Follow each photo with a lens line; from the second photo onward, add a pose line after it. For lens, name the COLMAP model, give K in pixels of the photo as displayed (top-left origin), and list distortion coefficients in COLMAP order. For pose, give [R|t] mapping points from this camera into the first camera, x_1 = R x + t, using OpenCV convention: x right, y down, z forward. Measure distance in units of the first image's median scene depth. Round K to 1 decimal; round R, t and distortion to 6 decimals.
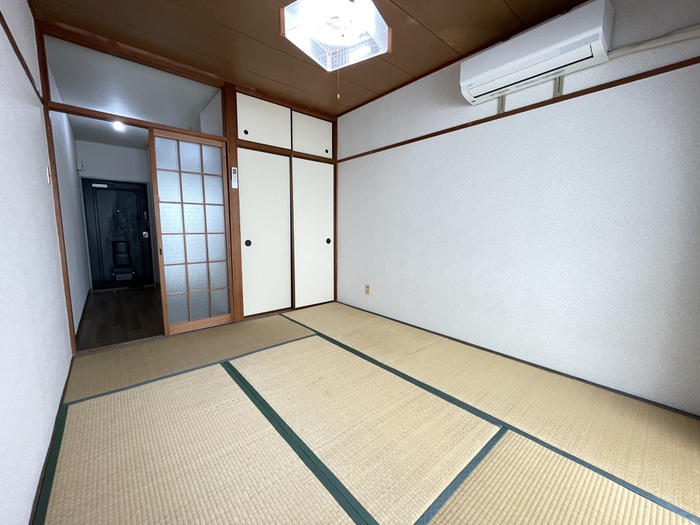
lens RADIAL K [[281.4, 0, 351.6], [0, 281.4, 261.4], [0, 0, 1]] dist [-0.004881, -0.000002]
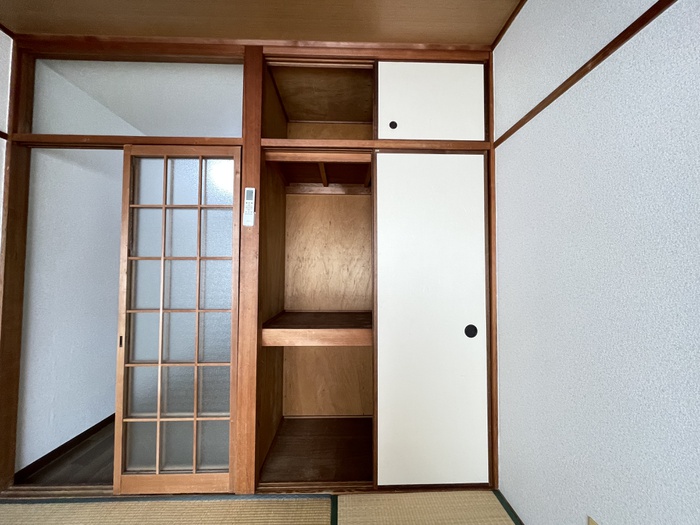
lens RADIAL K [[281.4, 0, 348.2], [0, 281.4, 262.4], [0, 0, 1]] dist [-0.004881, -0.000002]
pose [[0.772489, -0.028436, -0.634391, 0.056804], [-0.072763, 0.988454, -0.132908, -0.133452], [0.630846, 0.148830, 0.761501, 0.710441]]
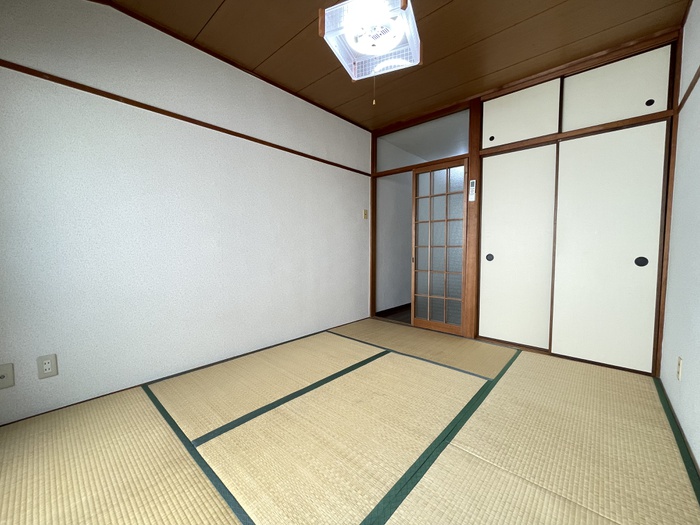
lens RADIAL K [[281.4, 0, 348.6], [0, 281.4, 262.5], [0, 0, 1]] dist [-0.004881, -0.000002]
pose [[0.120502, 0.049222, -0.991492, 0.509544], [-0.115613, 0.992669, 0.035229, -0.029509], [0.985958, 0.110384, 0.125310, 0.460275]]
